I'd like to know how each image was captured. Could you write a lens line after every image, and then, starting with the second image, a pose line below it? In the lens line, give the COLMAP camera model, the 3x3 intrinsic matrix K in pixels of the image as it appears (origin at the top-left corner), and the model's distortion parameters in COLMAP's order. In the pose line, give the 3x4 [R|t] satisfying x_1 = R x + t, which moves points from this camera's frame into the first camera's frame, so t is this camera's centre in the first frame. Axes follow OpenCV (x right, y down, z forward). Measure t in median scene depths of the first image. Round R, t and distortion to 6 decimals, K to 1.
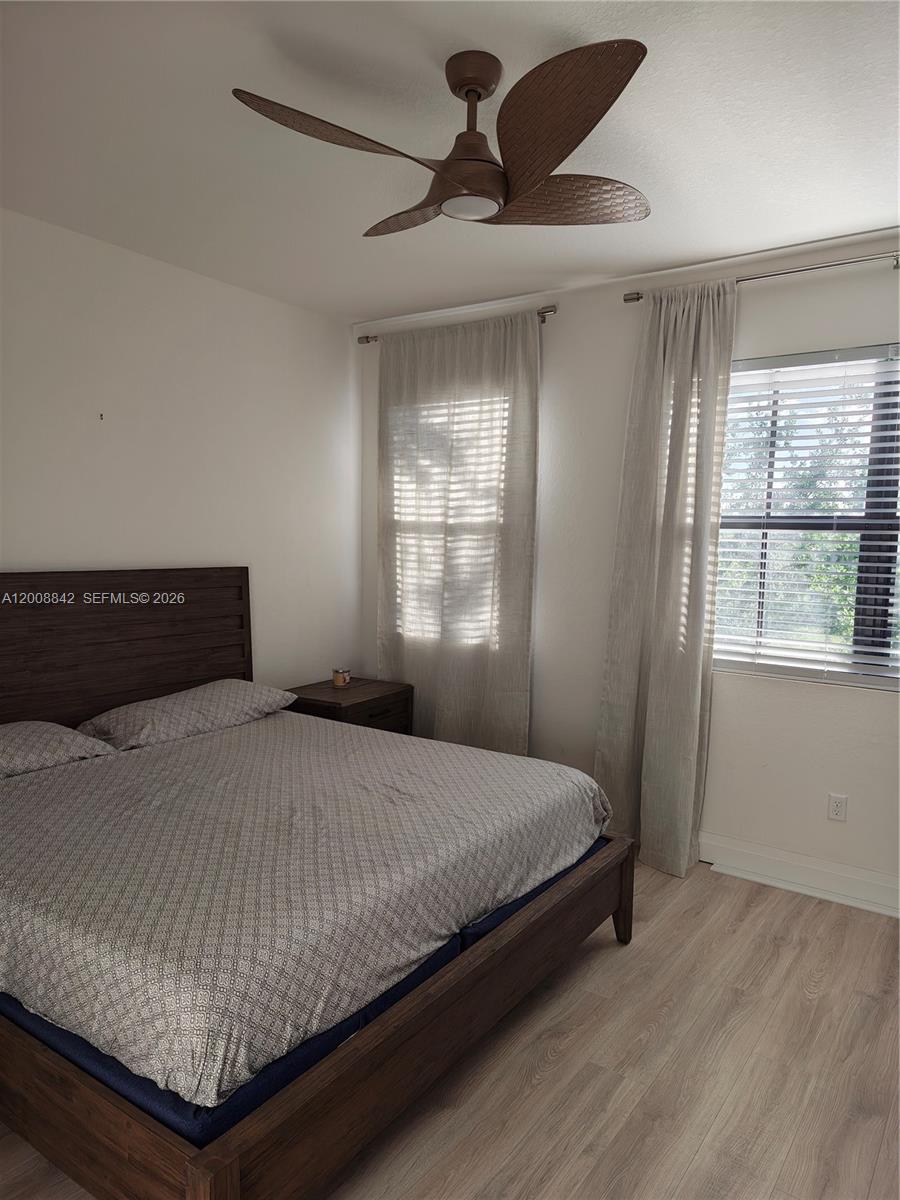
lens RADIAL K [[805.8, 0, 449.6], [0, 805.8, 620.4], [0, 0, 1]] dist [0.047352, -0.027491]
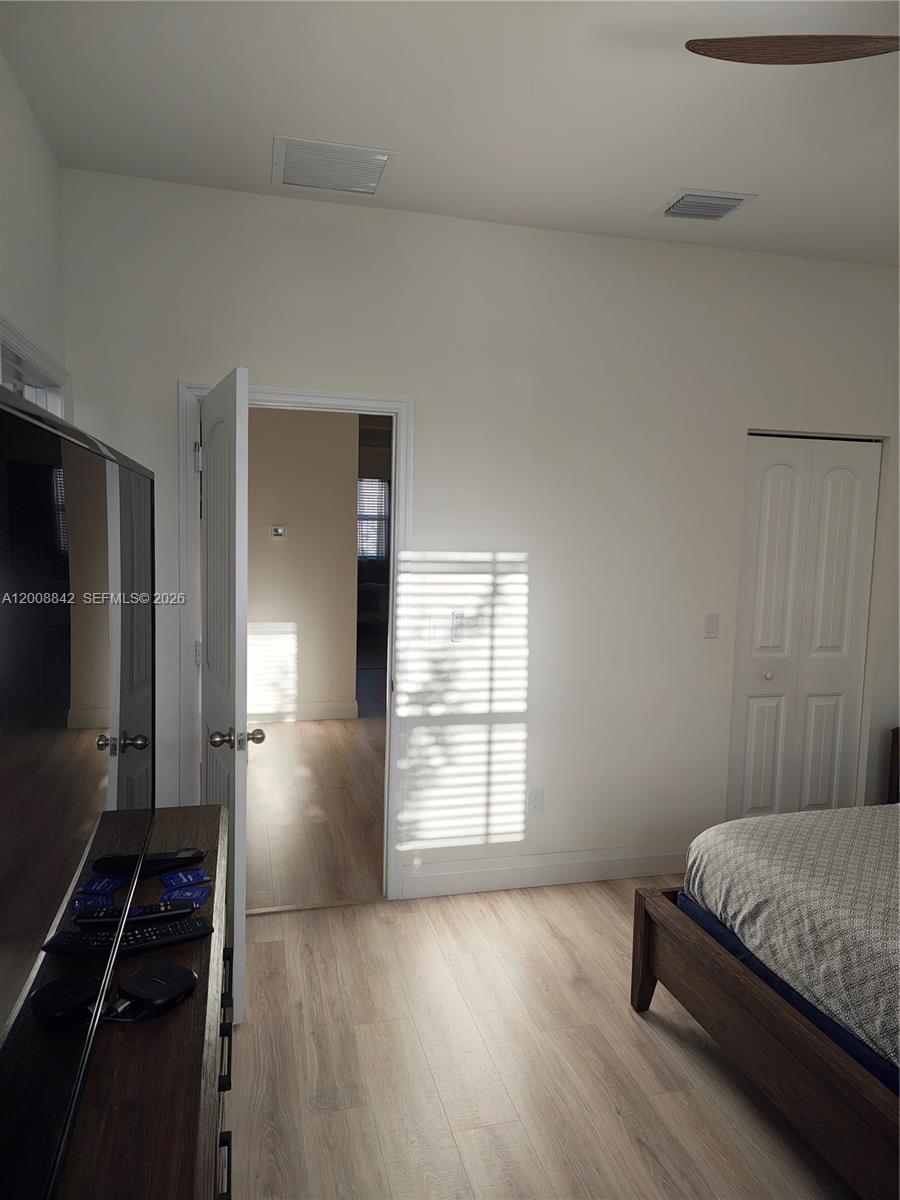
lens RADIAL K [[805.8, 0, 458.3], [0, 805.8, 606.9], [0, 0, 1]] dist [0.047352, -0.027491]
pose [[-0.633665, 0.041883, -0.772473, 0.604364], [-0.116579, 0.981960, 0.148872, -0.075583], [0.764773, 0.184390, -0.617352, 0.767641]]
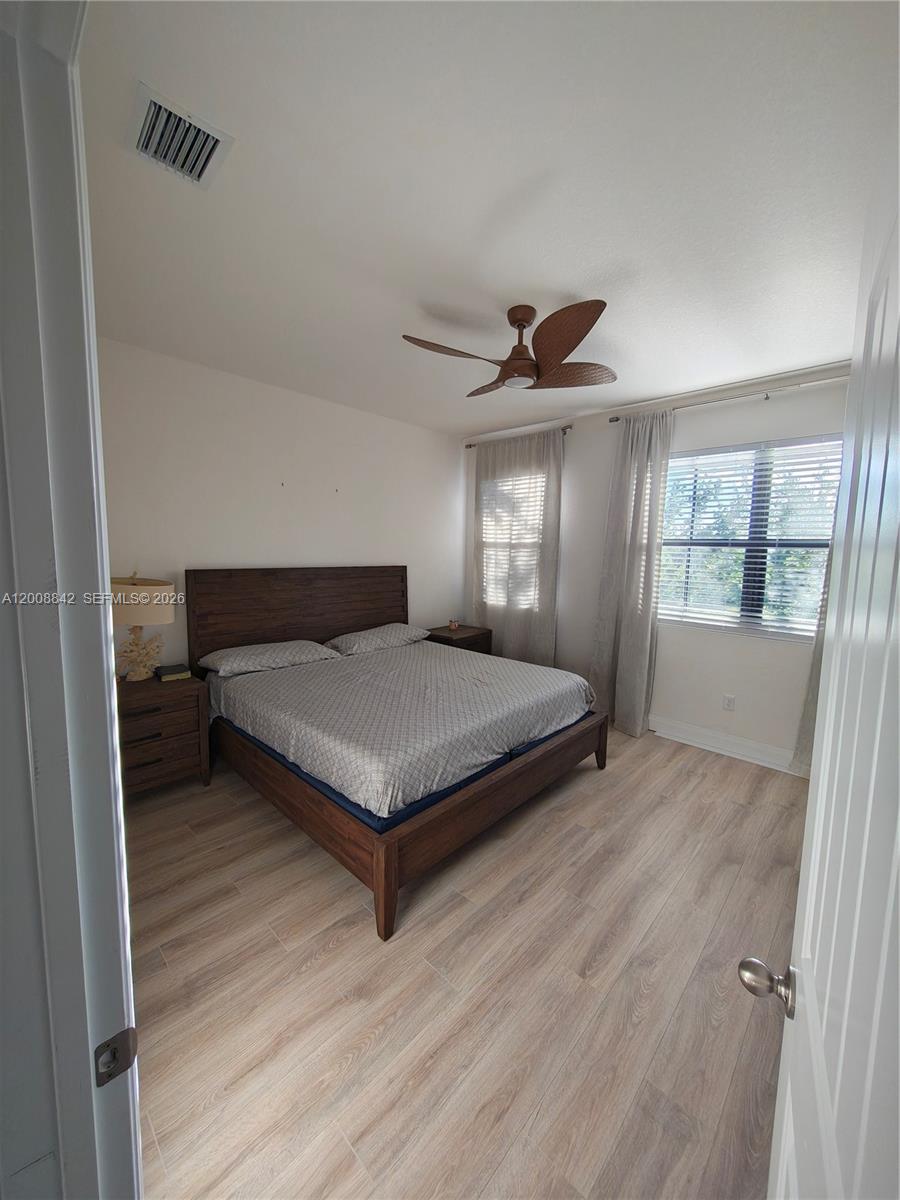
lens RADIAL K [[448.8, 0, 455.4], [0, 448.8, 596.8], [0, 0, 1]] dist [0.005525, -0.001654]
pose [[0.990380, 0.014498, -0.137614, 0.019868], [-0.014779, 0.999890, -0.001016, 0.009952], [0.137584, 0.003040, 0.990485, -0.064240]]
